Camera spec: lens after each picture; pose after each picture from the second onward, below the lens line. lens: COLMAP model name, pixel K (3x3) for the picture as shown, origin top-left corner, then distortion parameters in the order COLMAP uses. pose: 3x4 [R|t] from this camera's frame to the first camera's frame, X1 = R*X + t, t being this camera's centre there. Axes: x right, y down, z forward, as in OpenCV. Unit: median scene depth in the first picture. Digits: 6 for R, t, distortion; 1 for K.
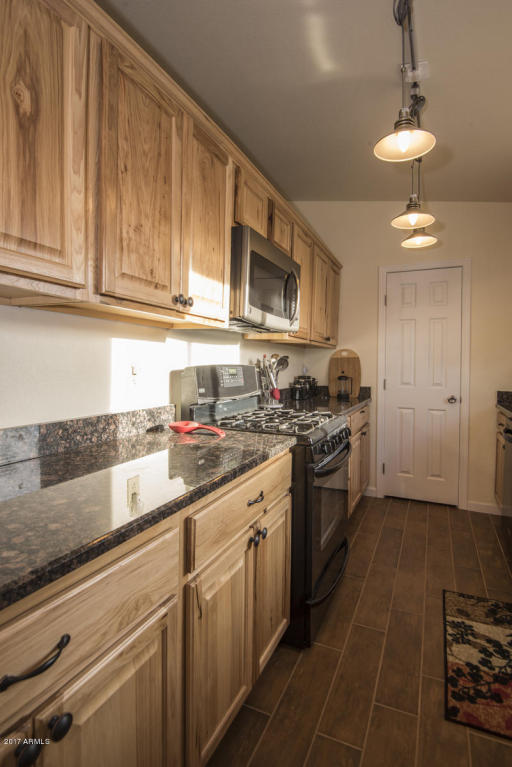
lens RADIAL K [[393.5, 0, 254.3], [0, 393.5, 368.0], [0, 0, 1]] dist [-0.001419, -0.012252]
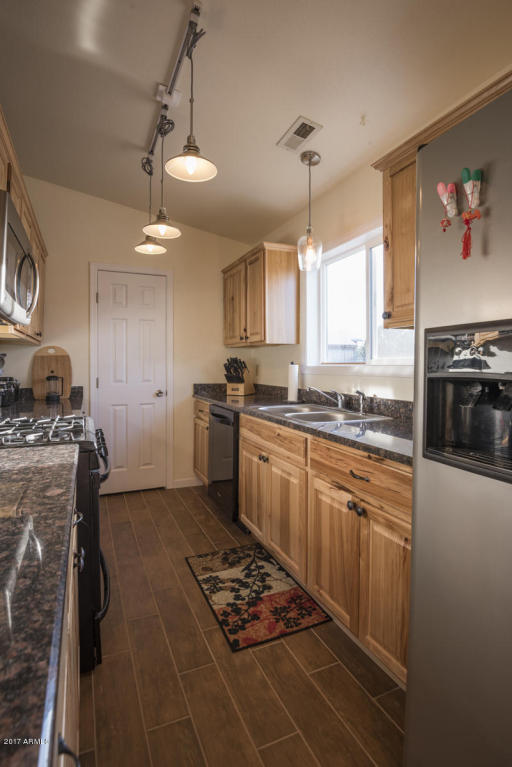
lens RADIAL K [[393.5, 0, 254.3], [0, 393.5, 368.0], [0, 0, 1]] dist [-0.001419, -0.012252]
pose [[0.672875, -0.019606, 0.739497, -0.243920], [0.014589, 0.999806, 0.013233, -0.005464], [-0.739613, 0.001884, 0.673030, 0.077399]]
